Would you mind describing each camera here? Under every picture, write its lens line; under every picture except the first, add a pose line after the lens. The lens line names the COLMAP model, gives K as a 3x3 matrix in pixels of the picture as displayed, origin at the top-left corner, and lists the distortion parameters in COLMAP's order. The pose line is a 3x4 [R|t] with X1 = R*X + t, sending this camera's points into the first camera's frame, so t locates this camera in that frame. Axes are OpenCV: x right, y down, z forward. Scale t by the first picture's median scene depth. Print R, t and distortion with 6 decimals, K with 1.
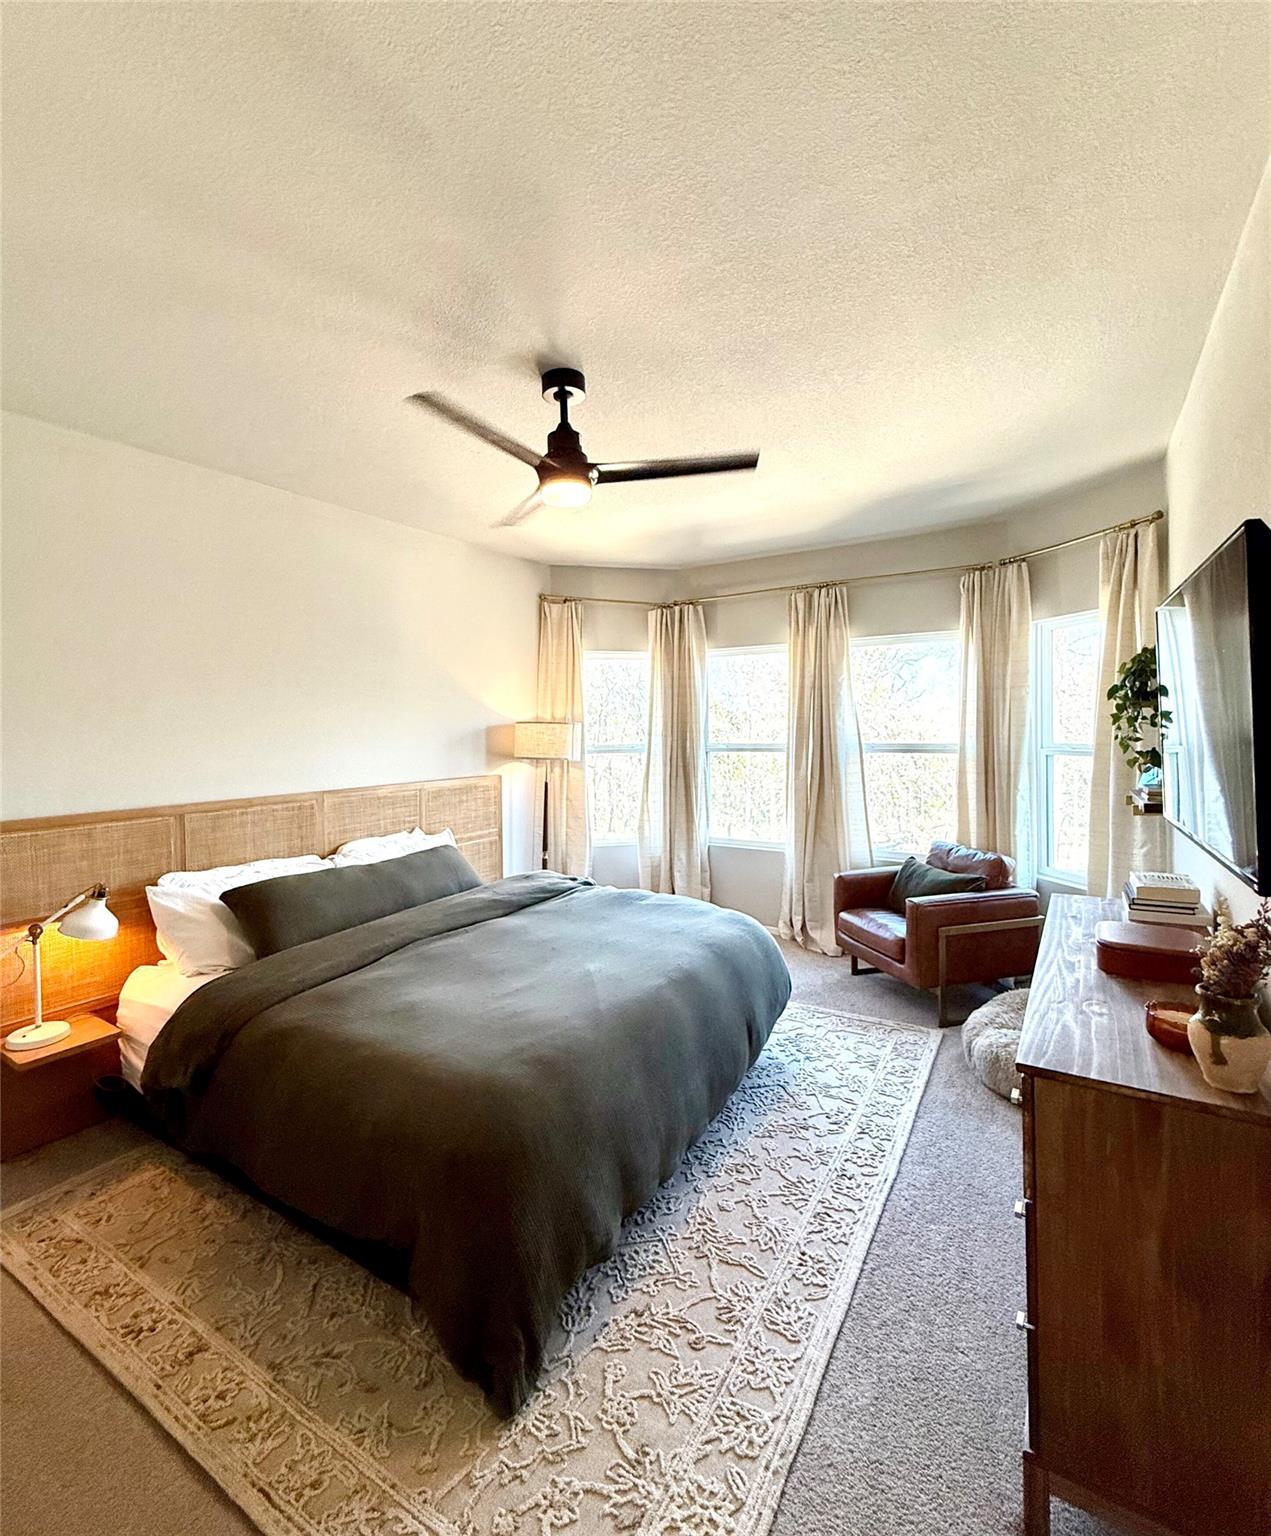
lens RADIAL K [[693.0, 0, 614.7], [0, 693.0, 739.1], [0, 0, 1]] dist [-0.000548, -0.000262]
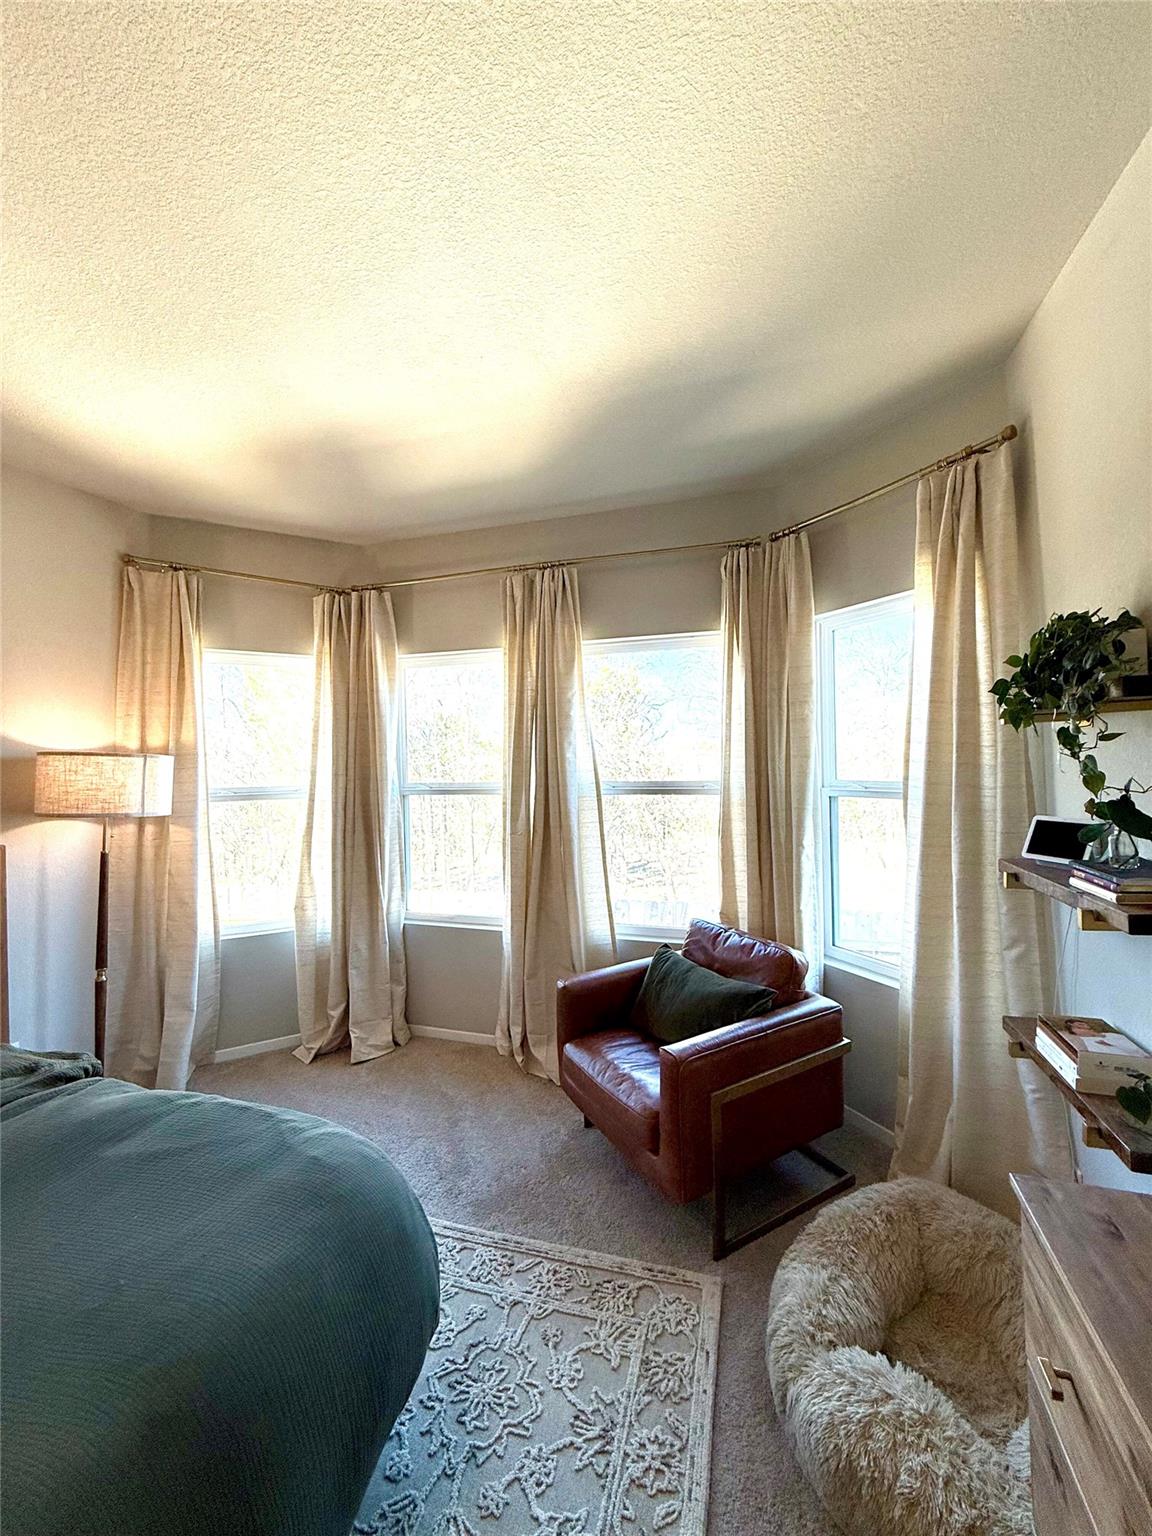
lens RADIAL K [[650.3, 0, 580.1], [0, 650.3, 763.8], [0, 0, 1]] dist [0.003302, 0.000121]
pose [[0.958953, -0.004337, 0.283531, 0.141458], [0.008867, 0.999853, -0.014696, -0.003578], [-0.283425, 0.016607, 0.958851, 0.343152]]
